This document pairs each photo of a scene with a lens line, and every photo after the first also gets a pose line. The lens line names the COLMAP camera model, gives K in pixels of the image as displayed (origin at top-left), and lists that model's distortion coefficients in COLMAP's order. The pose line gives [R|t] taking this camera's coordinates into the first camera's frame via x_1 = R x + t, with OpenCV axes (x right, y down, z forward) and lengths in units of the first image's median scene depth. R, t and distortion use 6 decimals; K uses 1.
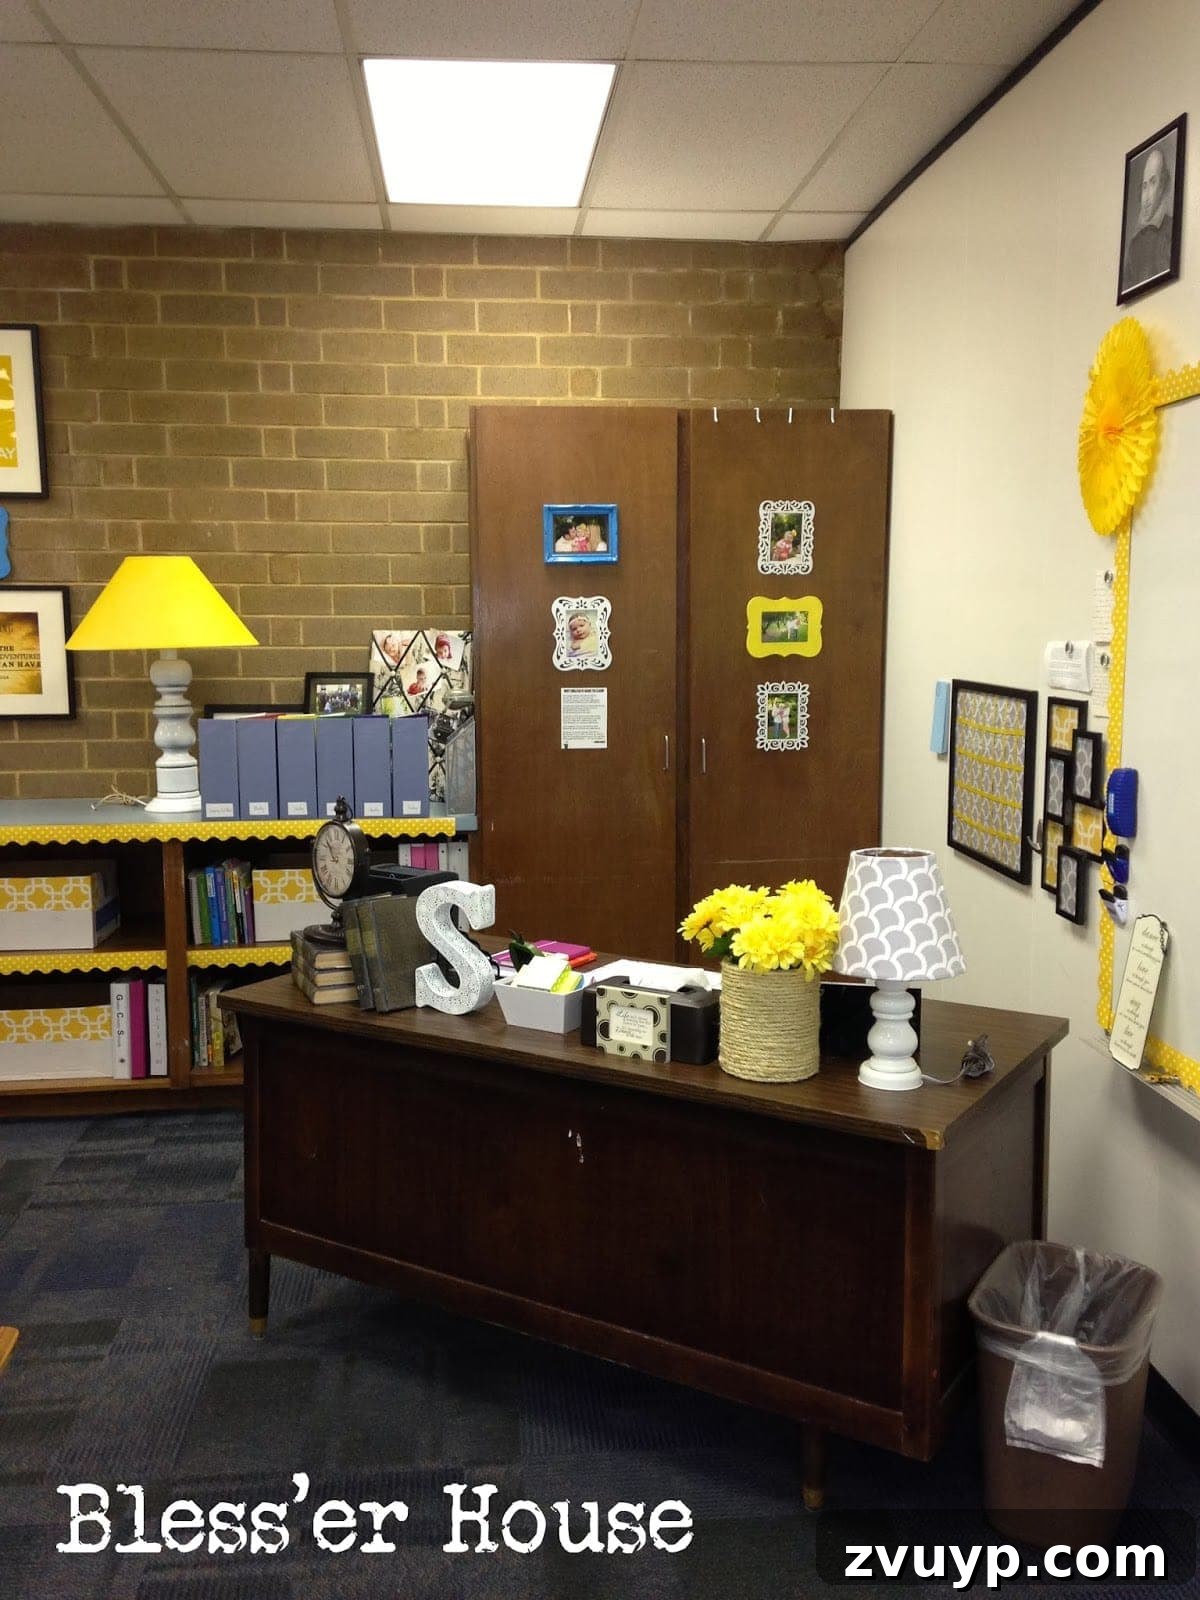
lens RADIAL K [[1447.0, 0, 605.6], [0, 1447.0, 798.7], [0, 0, 1]] dist [0.187903, -0.295358]
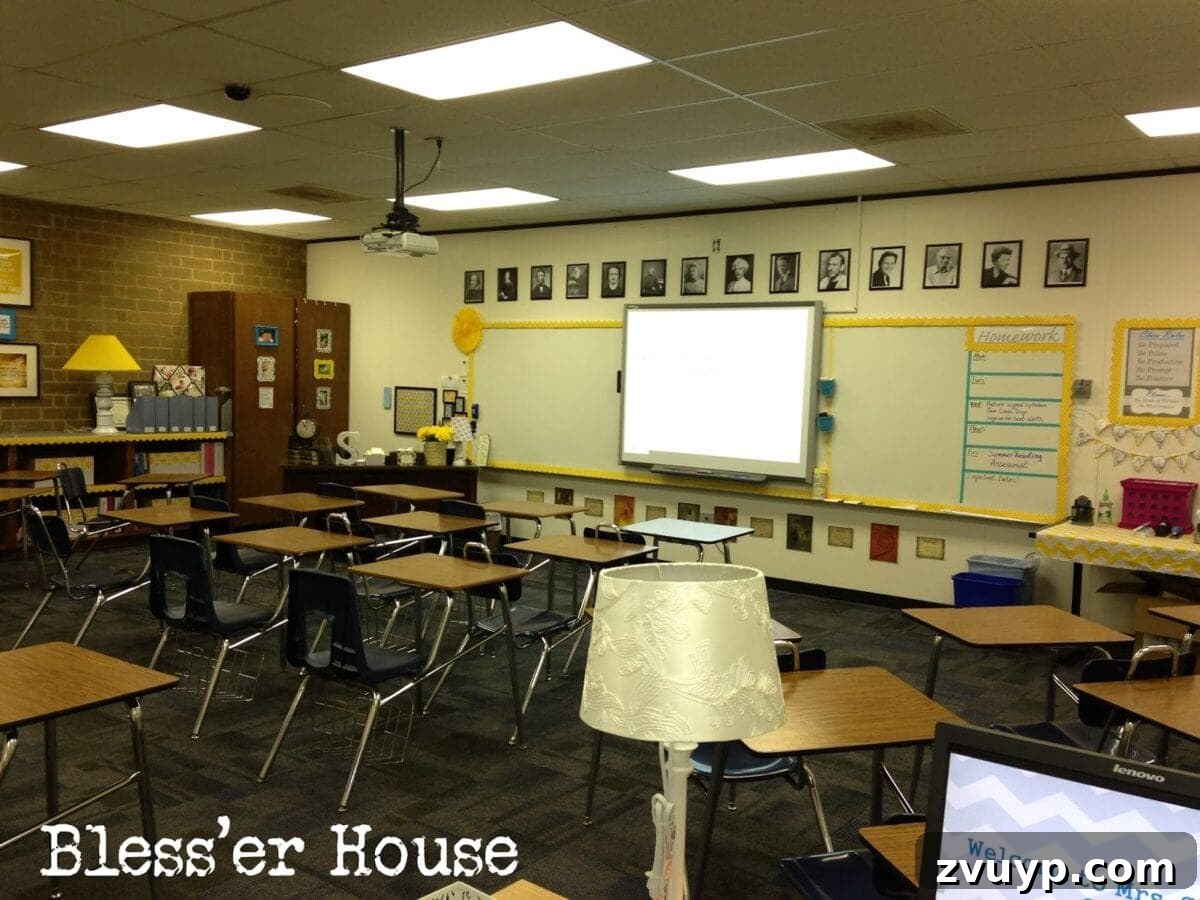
lens RADIAL K [[1075.7, 0, 597.1], [0, 1075.7, 449.3], [0, 0, 1]] dist [0.192497, -0.274031]
pose [[0.674435, -0.026119, 0.737872, -1.121451], [0.062189, 0.997832, -0.021522, 0.129137], [-0.735711, 0.060402, 0.674597, -0.918926]]
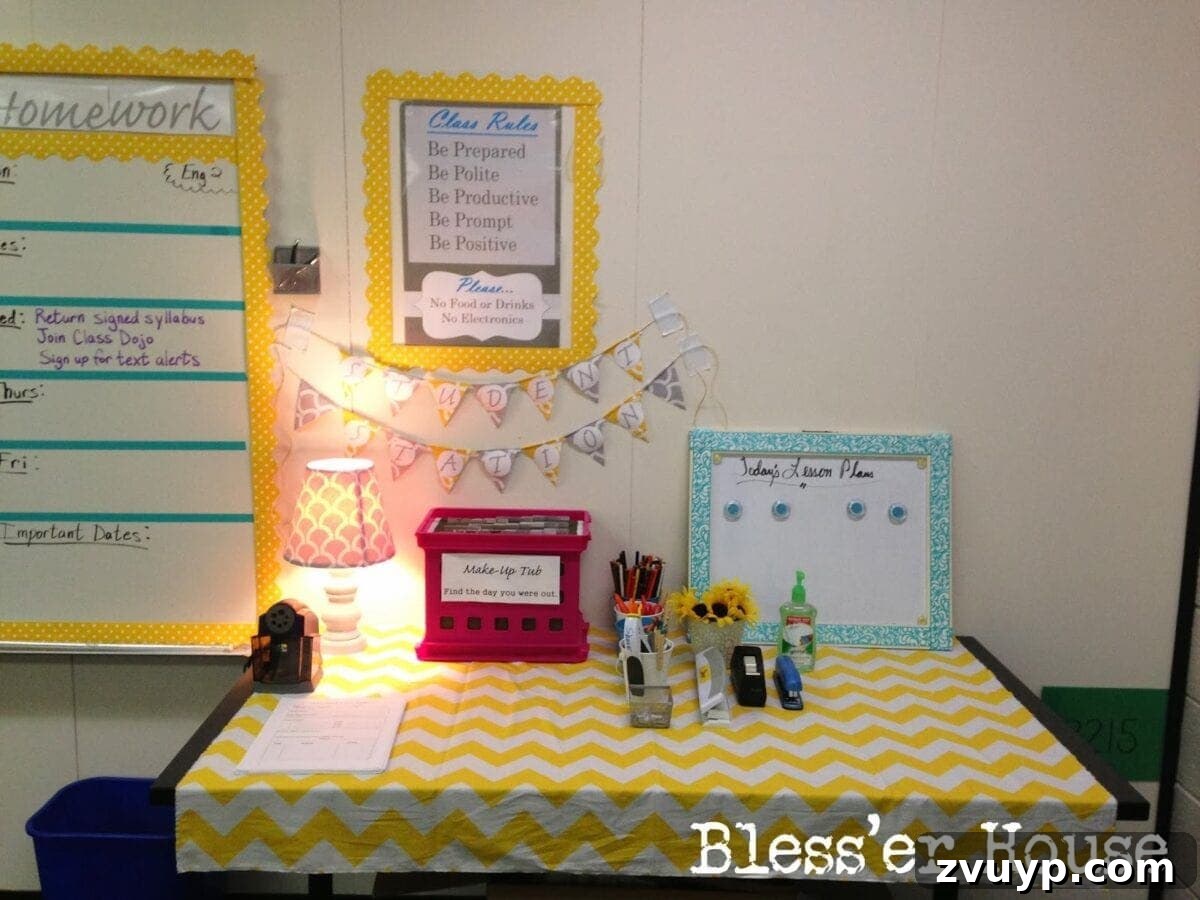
lens RADIAL K [[1075.7, 0, 597.1], [0, 1075.7, 449.3], [0, 0, 1]] dist [0.192497, -0.274031]
pose [[0.077347, -0.150336, 0.985605, -0.176460], [0.107939, 0.984018, 0.141624, 0.084994], [-0.991144, 0.095431, 0.092337, -0.609226]]
